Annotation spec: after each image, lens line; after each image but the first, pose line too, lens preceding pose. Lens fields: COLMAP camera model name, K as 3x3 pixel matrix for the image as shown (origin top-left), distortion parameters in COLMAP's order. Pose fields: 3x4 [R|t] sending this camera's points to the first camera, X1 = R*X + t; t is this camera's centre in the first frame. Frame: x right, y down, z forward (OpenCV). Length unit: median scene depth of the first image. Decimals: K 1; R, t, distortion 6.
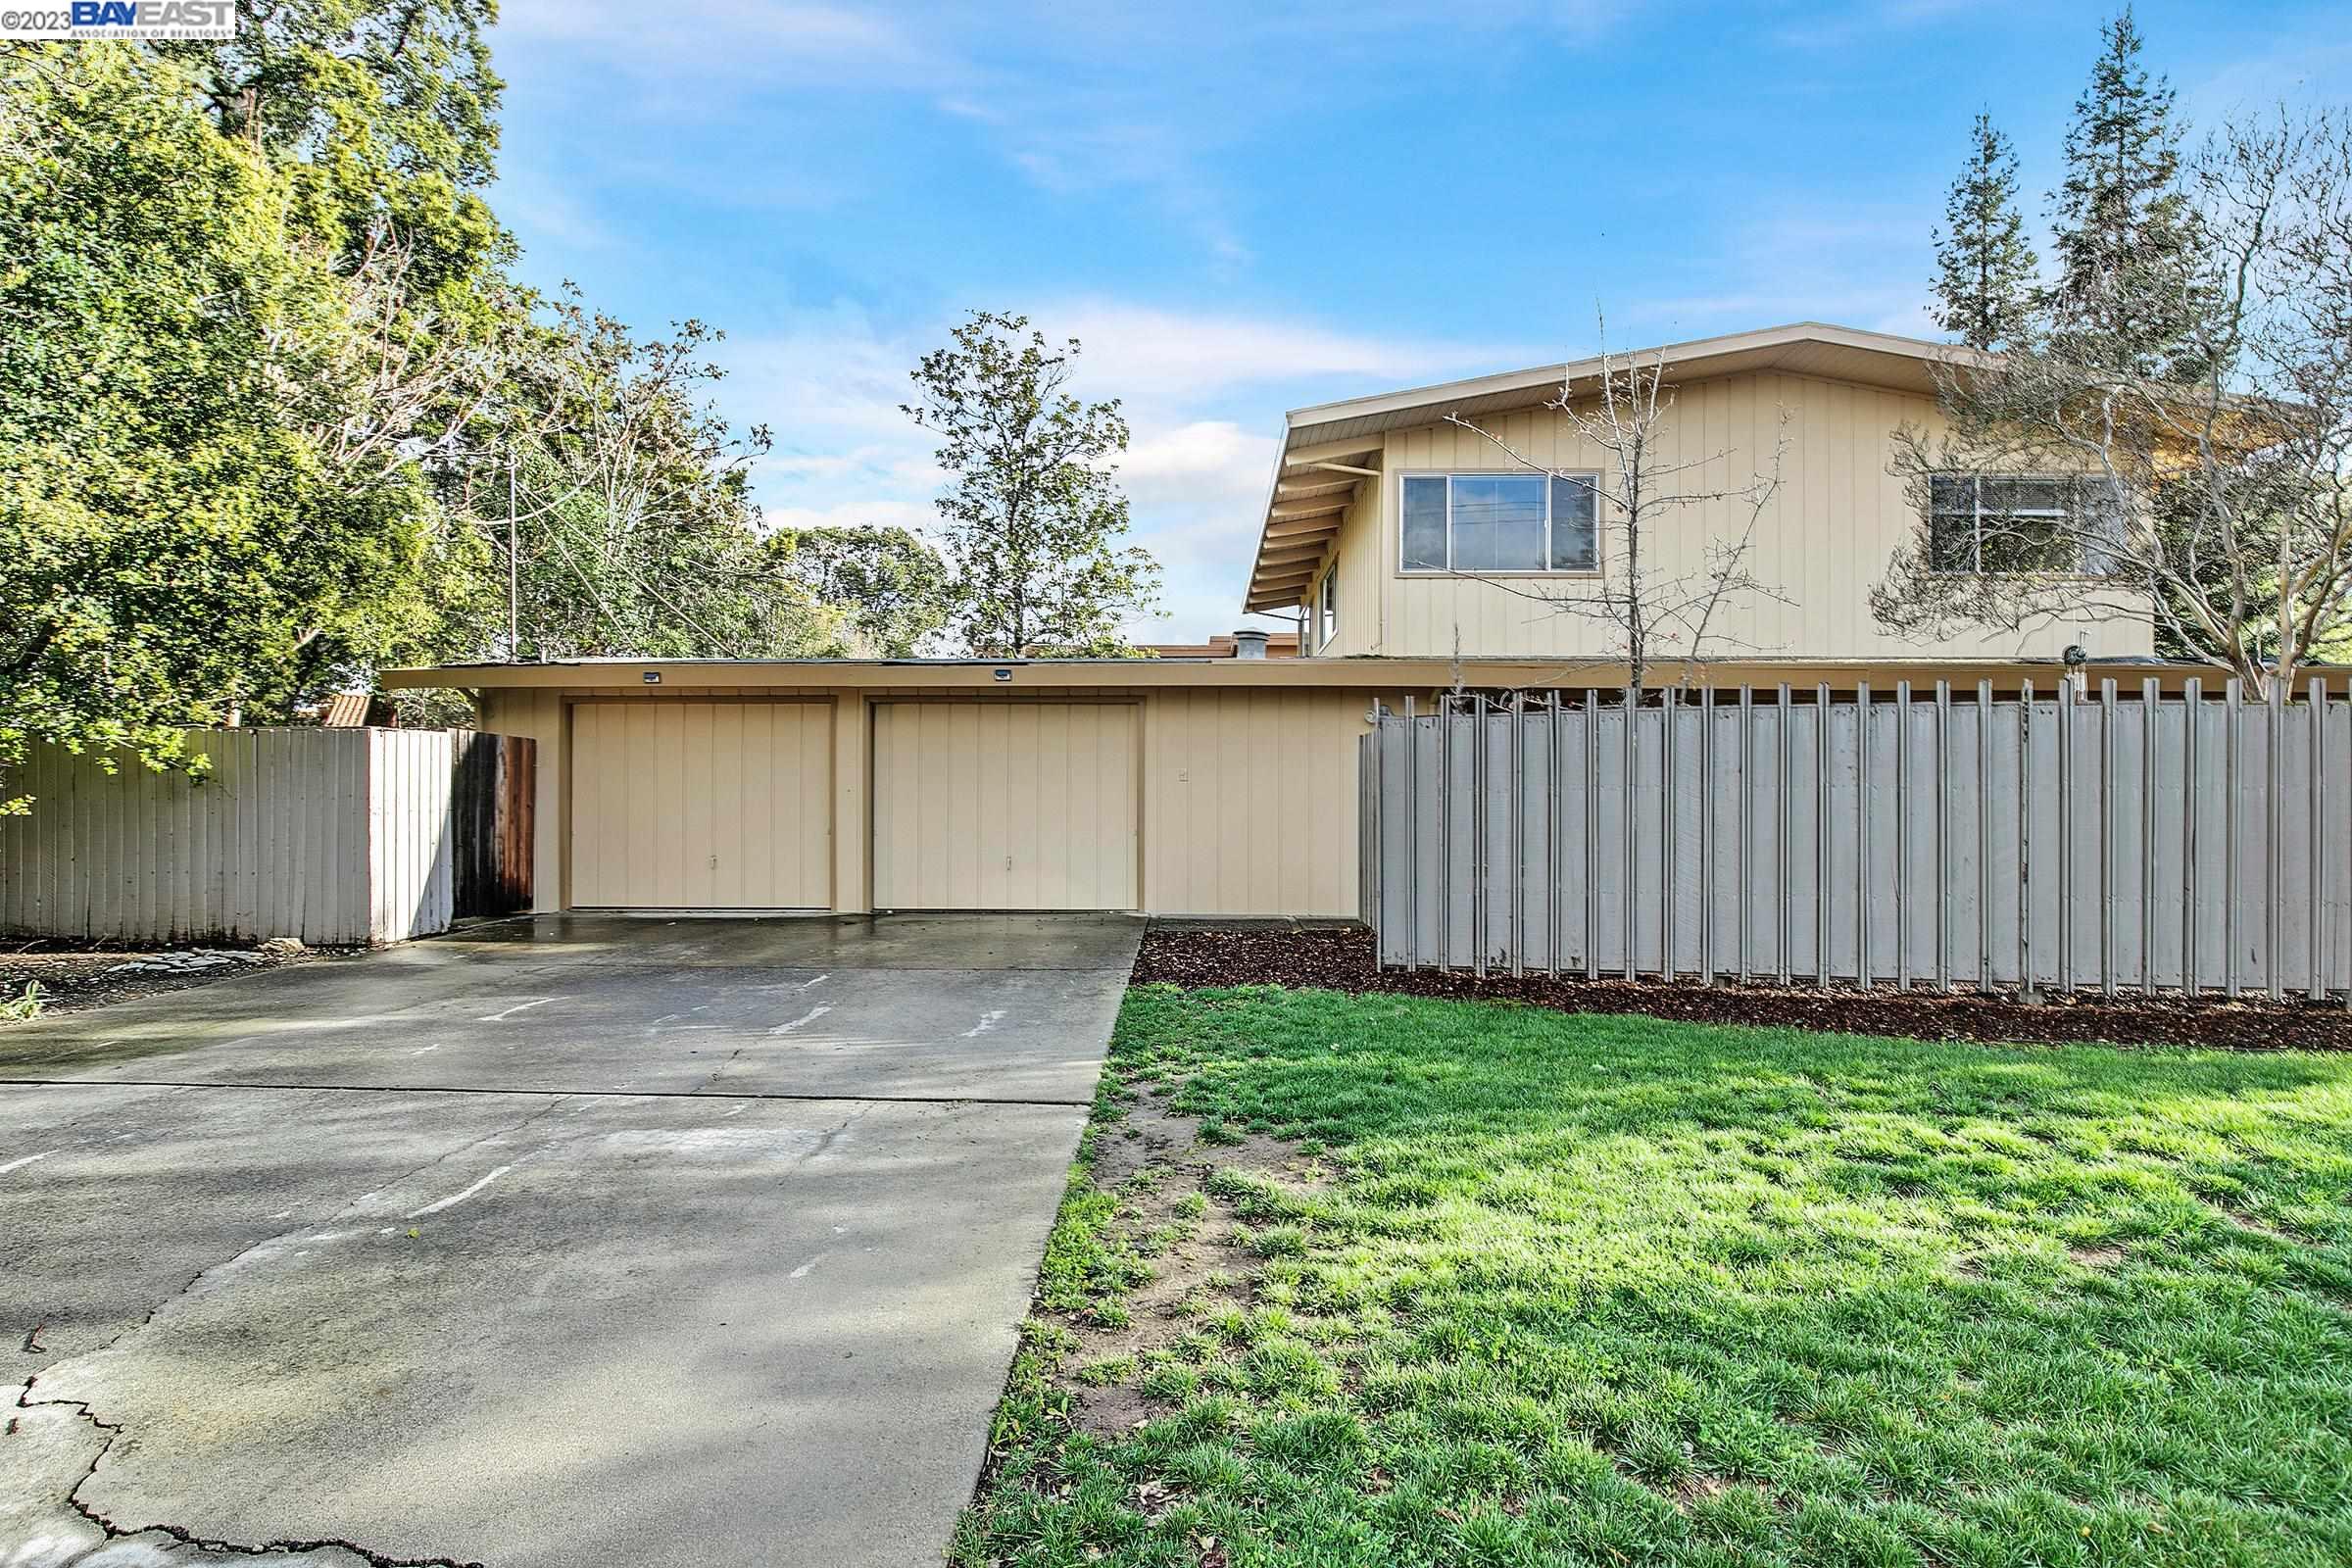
lens RADIAL K [[1066.6, 0, 1179.2], [0, 1066.6, 794.3], [0, 0, 1]] dist [-0.011227, 0.001717]
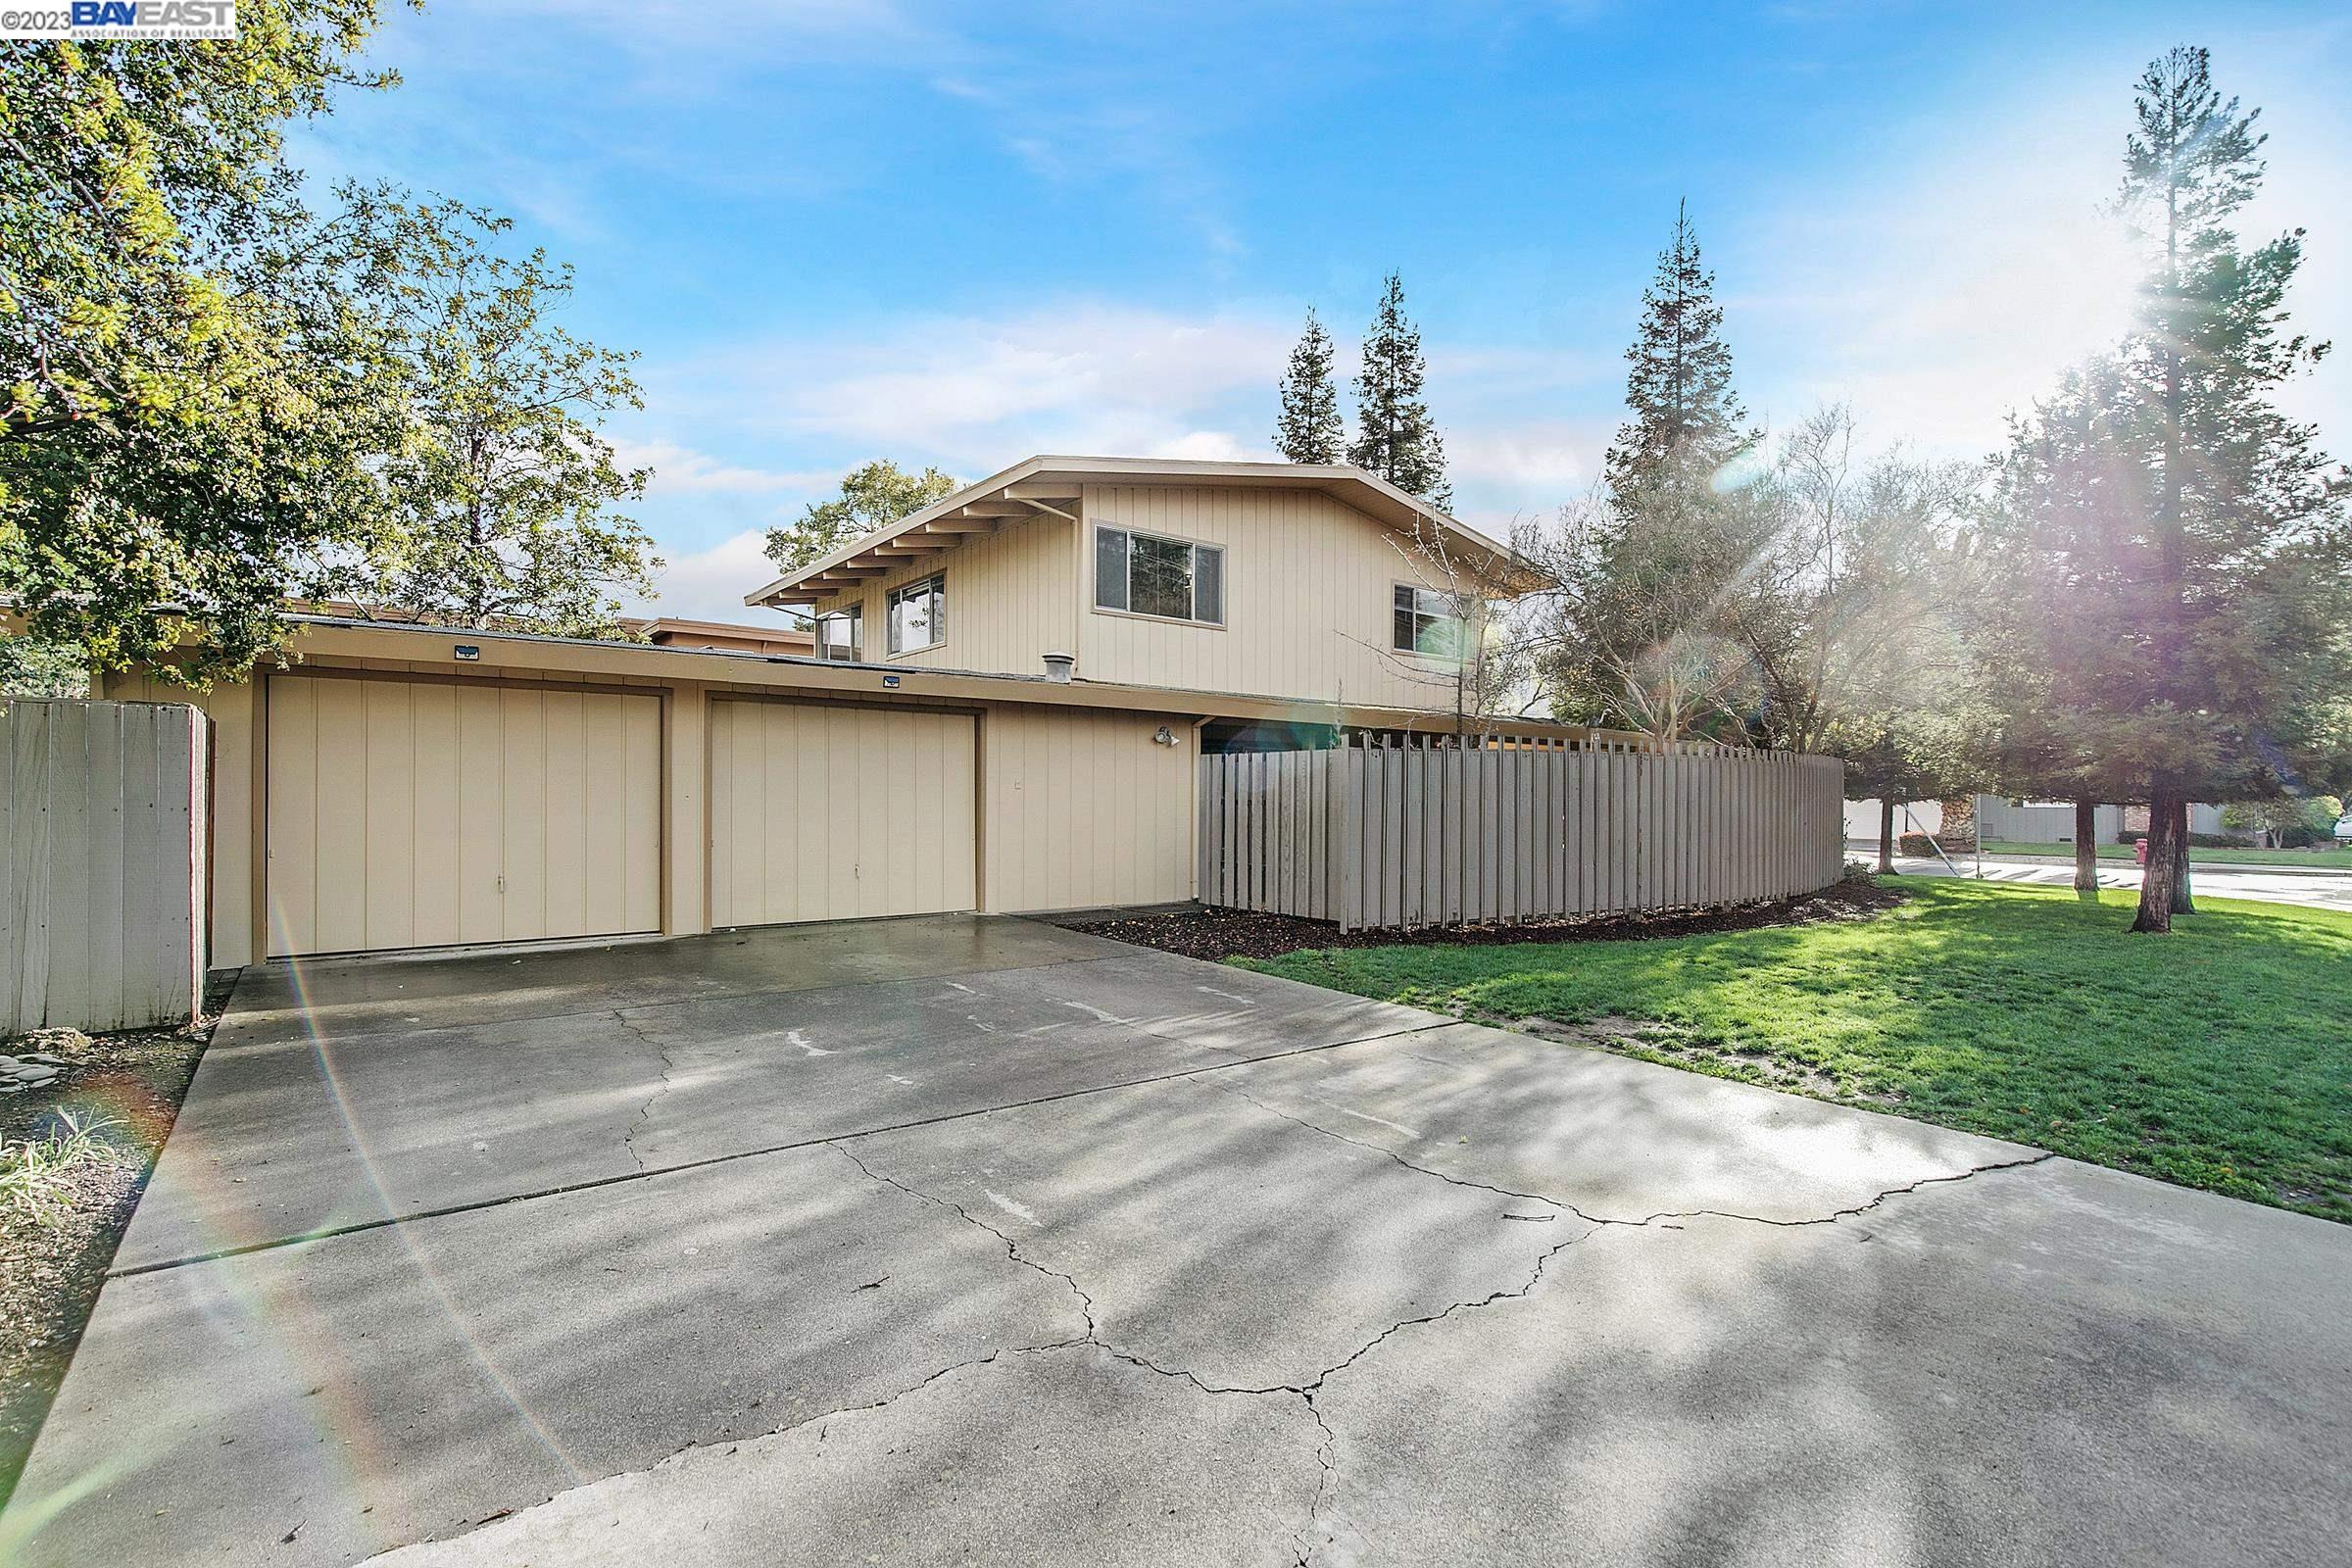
lens RADIAL K [[1066.6, 0, 1179.2], [0, 1066.6, 794.3], [0, 0, 1]] dist [-0.011227, 0.001717]
pose [[0.774104, 0.003559, 0.633049, -0.454800], [-0.005318, 0.999985, 0.000881, -0.006654], [-0.633036, -0.004049, 0.774111, 0.042633]]
